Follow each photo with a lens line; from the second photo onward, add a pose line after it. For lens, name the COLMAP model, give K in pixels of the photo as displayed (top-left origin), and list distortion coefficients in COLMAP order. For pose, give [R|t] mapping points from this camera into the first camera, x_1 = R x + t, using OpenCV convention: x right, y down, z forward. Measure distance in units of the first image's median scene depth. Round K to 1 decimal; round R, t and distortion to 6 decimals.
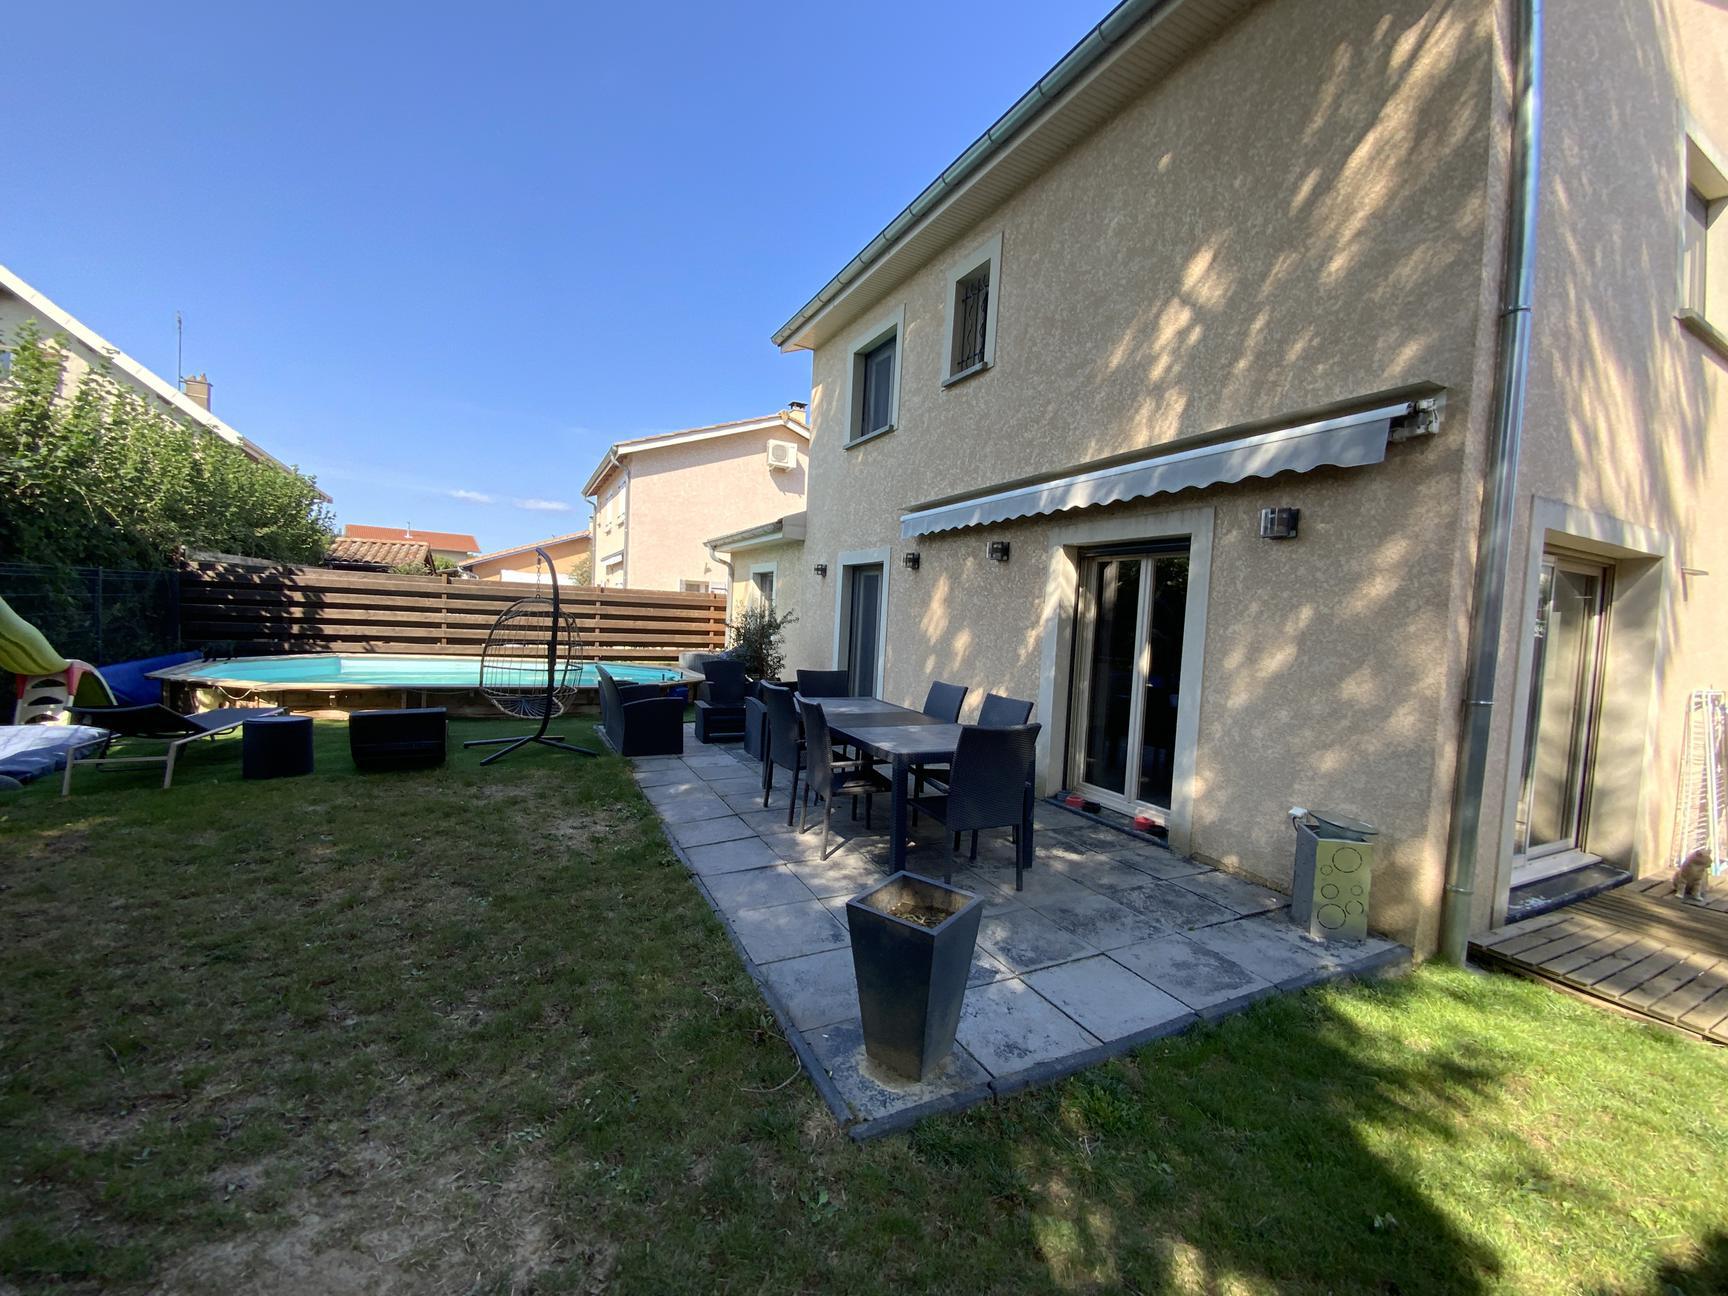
lens RADIAL K [[700.3, 0, 864.0], [0, 700.3, 648.0], [0, 0, 1]] dist [0.025341, -0.020732]
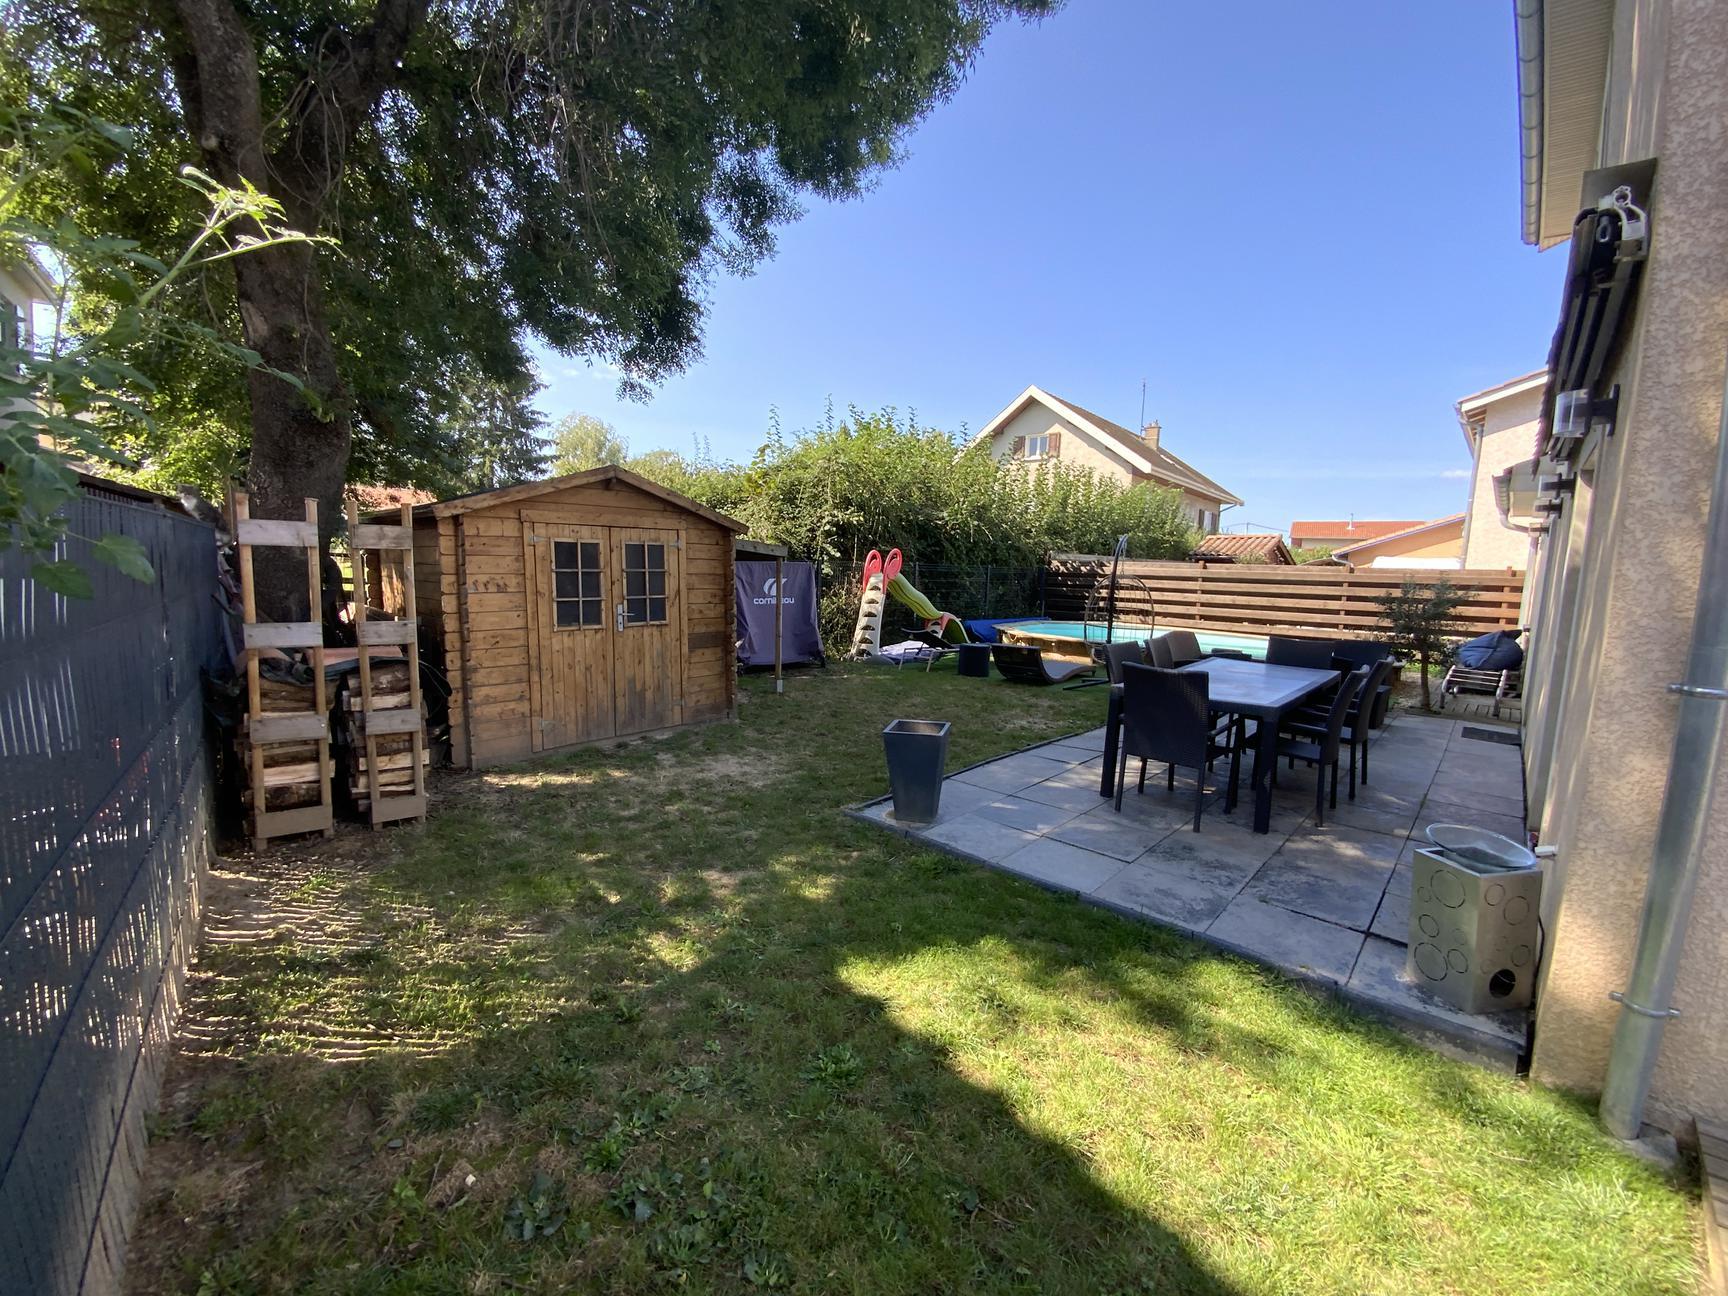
lens RADIAL K [[700.3, 0, 864.0], [0, 700.3, 648.0], [0, 0, 1]] dist [0.025341, -0.020732]
pose [[0.341742, 0.068611, -0.937286, 0.655985], [-0.061707, 0.996817, 0.050470, 0.032740], [0.937766, 0.040590, 0.344889, 0.106412]]
